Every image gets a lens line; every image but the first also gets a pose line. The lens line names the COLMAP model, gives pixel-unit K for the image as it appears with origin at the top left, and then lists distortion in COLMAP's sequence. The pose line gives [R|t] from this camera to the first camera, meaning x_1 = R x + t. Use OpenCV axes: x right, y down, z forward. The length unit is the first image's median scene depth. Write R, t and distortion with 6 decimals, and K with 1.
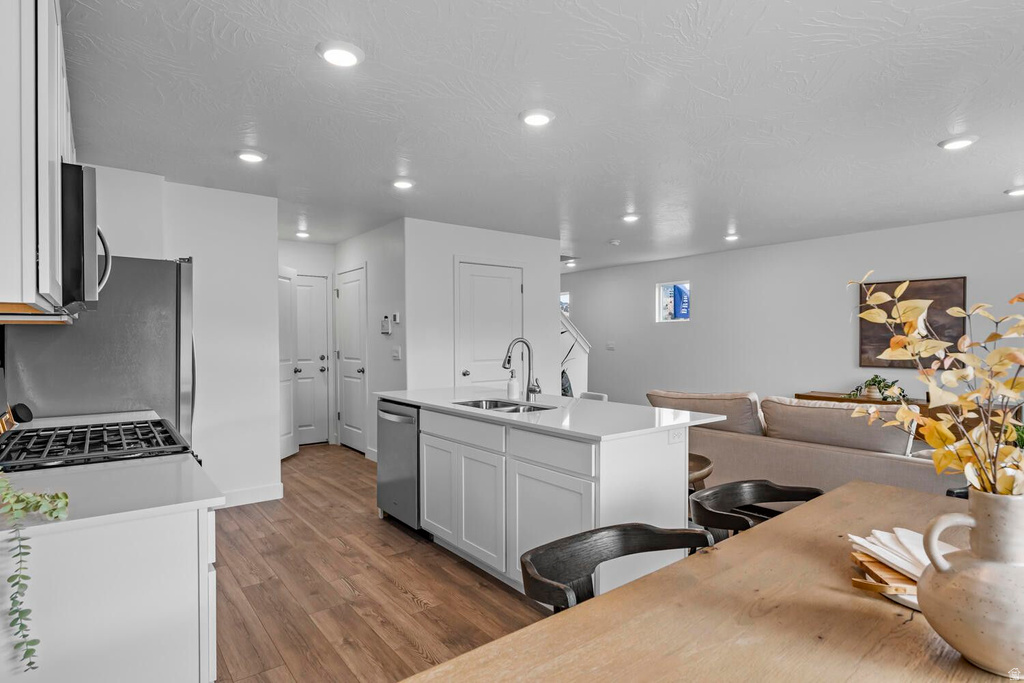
lens RADIAL K [[527.5, 0, 509.7], [0, 527.5, 342.3], [0, 0, 1]] dist [-0.012917, 0.001095]
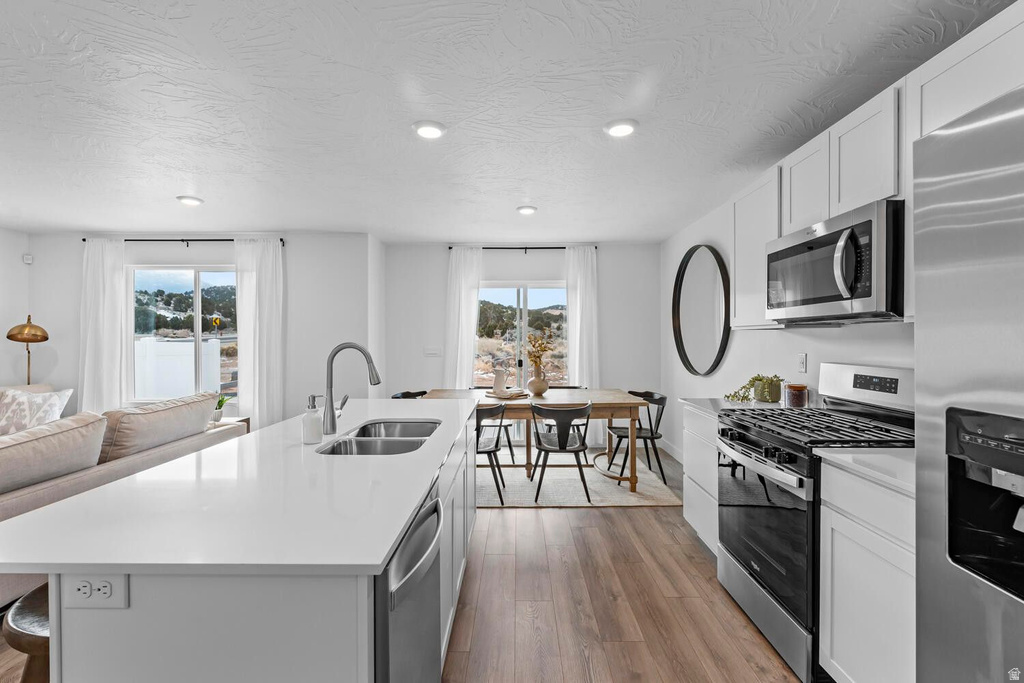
lens RADIAL K [[458.0, 0, 510.1], [0, 458.0, 339.0], [0, 0, 1]] dist [-0.000877, -0.000413]
pose [[-0.780202, 0.002085, 0.625524, -0.723526], [0.008746, 0.999933, 0.007576, -0.024713], [-0.625467, 0.011382, -0.780168, 1.820393]]
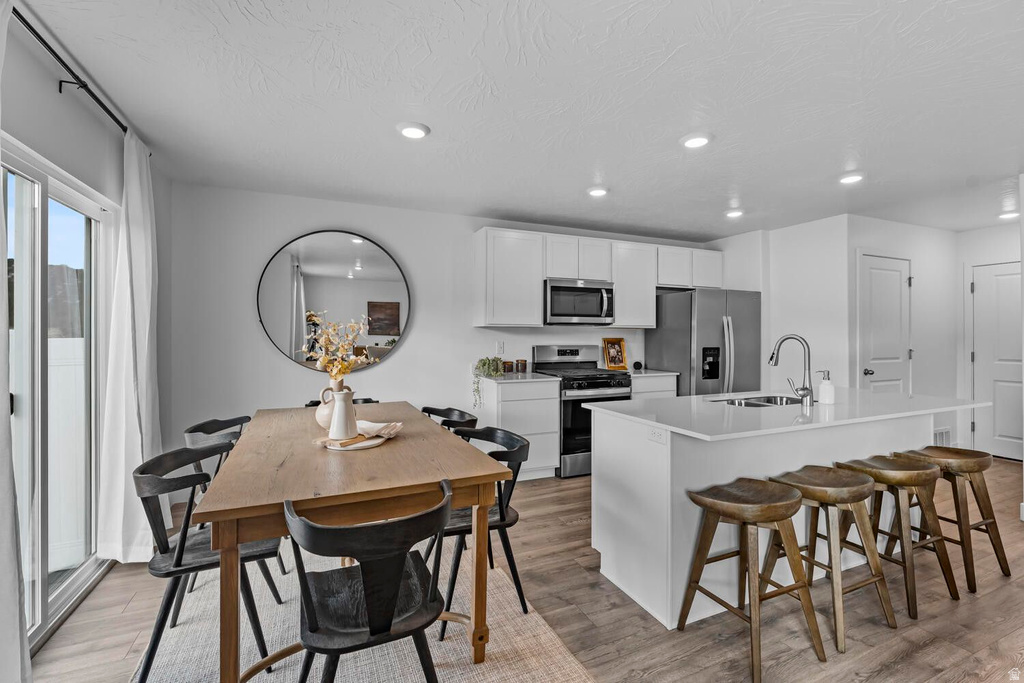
lens RADIAL K [[458.0, 0, 520.1], [0, 458.0, 339.0], [0, 0, 1]] dist [-0.000877, -0.000413]
pose [[-0.227374, 0.015033, -0.973692, 1.281350], [-0.010980, 0.999778, 0.018000, -0.019736], [0.973746, 0.014784, -0.227158, 0.950261]]
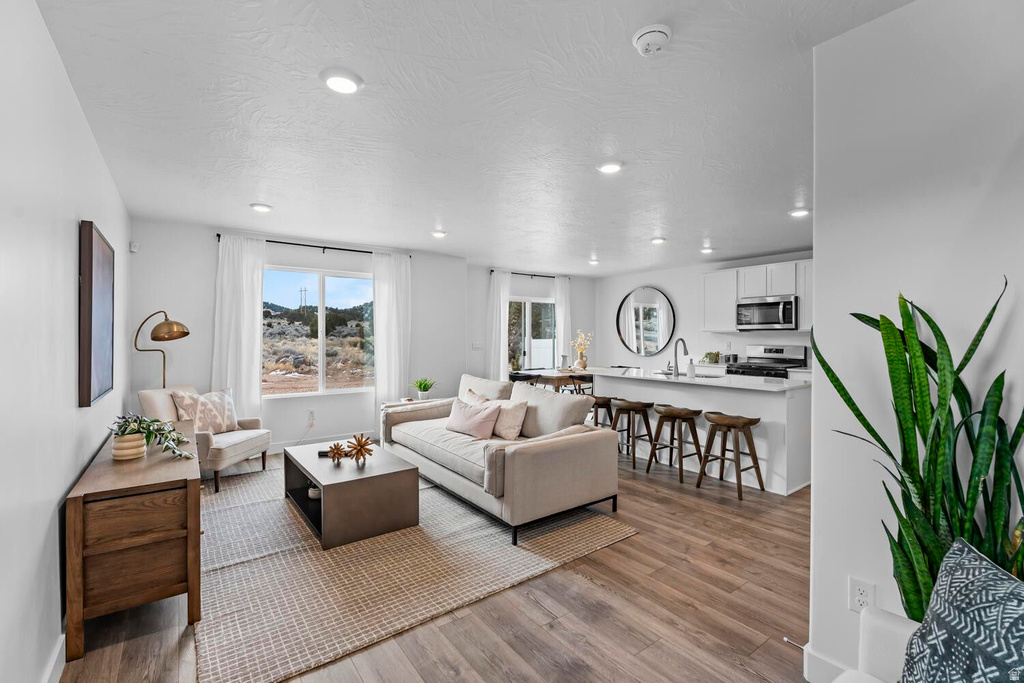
lens RADIAL K [[458.0, 0, 512.3], [0, 458.0, 336.9], [0, 0, 1]] dist [-0.000877, -0.000413]
pose [[-0.999764, 0.003628, 0.021429, 0.733735], [0.003878, 0.999925, 0.011634, -0.044872], [-0.021385, 0.011715, -0.999703, 3.381429]]
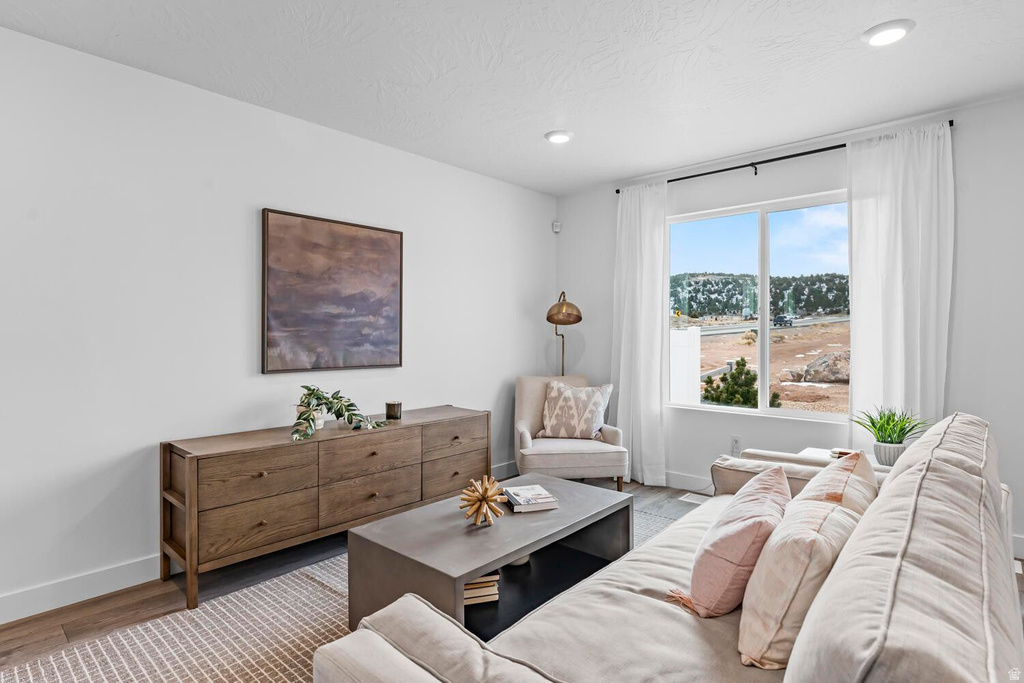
lens RADIAL K [[527.5, 0, 520.9], [0, 527.5, 339.0], [0, 0, 1]] dist [-0.012917, 0.001095]
pose [[-0.180078, -0.002039, 0.983650, 0.330422], [0.006422, 0.999974, 0.003249, 0.032674], [-0.983631, 0.006902, -0.180060, 2.070233]]
